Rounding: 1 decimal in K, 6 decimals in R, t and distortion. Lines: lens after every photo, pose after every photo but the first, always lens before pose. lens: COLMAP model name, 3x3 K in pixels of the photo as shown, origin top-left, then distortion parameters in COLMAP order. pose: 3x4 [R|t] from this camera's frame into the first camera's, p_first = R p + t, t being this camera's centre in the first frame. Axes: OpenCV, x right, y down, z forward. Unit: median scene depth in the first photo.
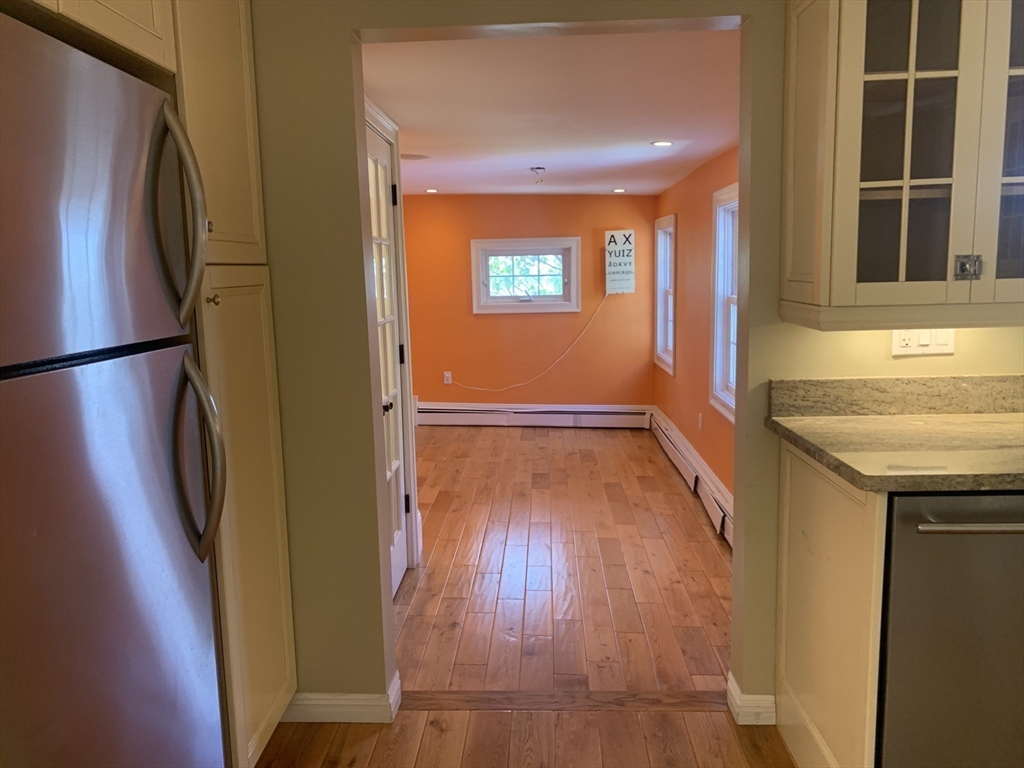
lens RADIAL K [[785.0, 0, 504.5], [0, 785.0, 385.0], [0, 0, 1]] dist [0.028250, -0.044000]
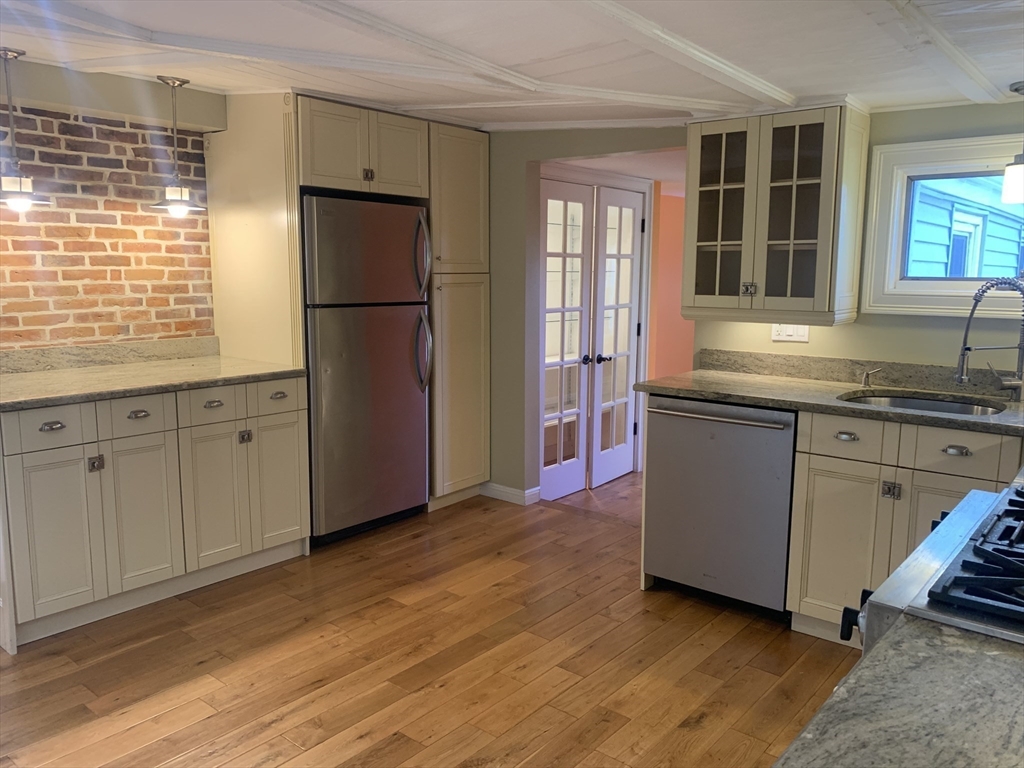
lens RADIAL K [[785.0, 0, 514.5], [0, 785.0, 392.9], [0, 0, 1]] dist [0.028250, -0.044000]
pose [[0.798182, 0.125617, -0.589174, 0.513466], [-0.114102, 0.991839, 0.056888, 0.019998], [0.591512, 0.021819, 0.806001, -0.324869]]
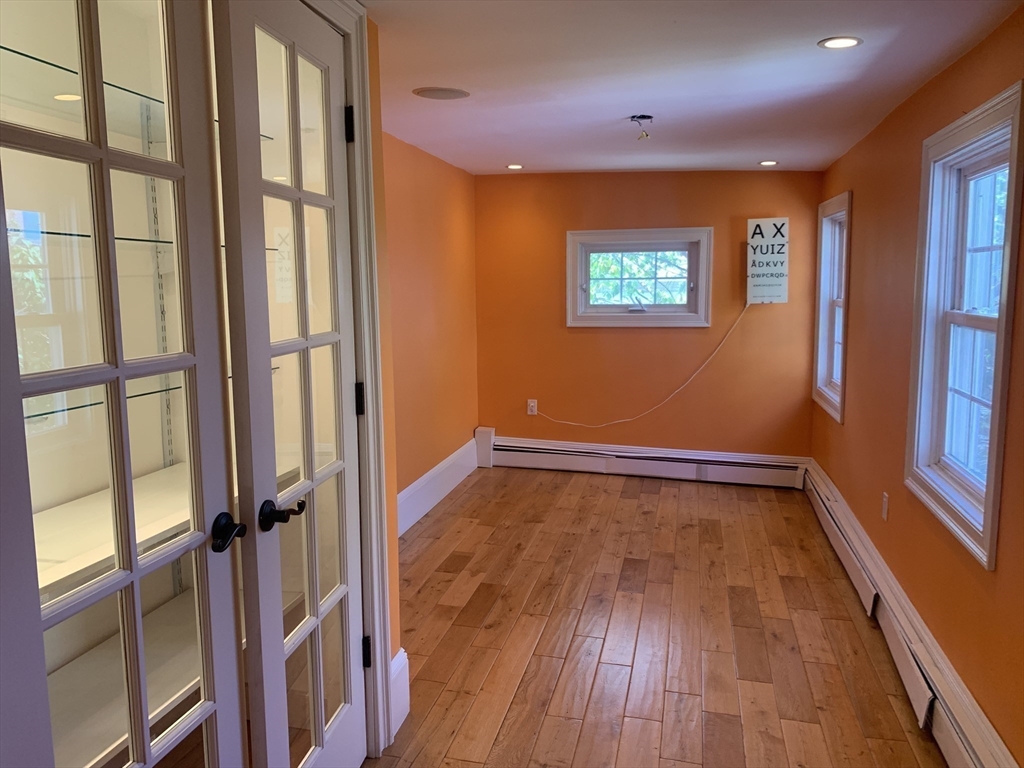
lens RADIAL K [[785.0, 0, 519.7], [0, 785.0, 375.3], [0, 0, 1]] dist [0.028250, -0.044000]
pose [[0.985627, 0.034606, -0.165354, 0.070862], [-0.038142, 0.999106, -0.018252, -0.044216], [0.164575, 0.024296, 0.986065, 0.384267]]
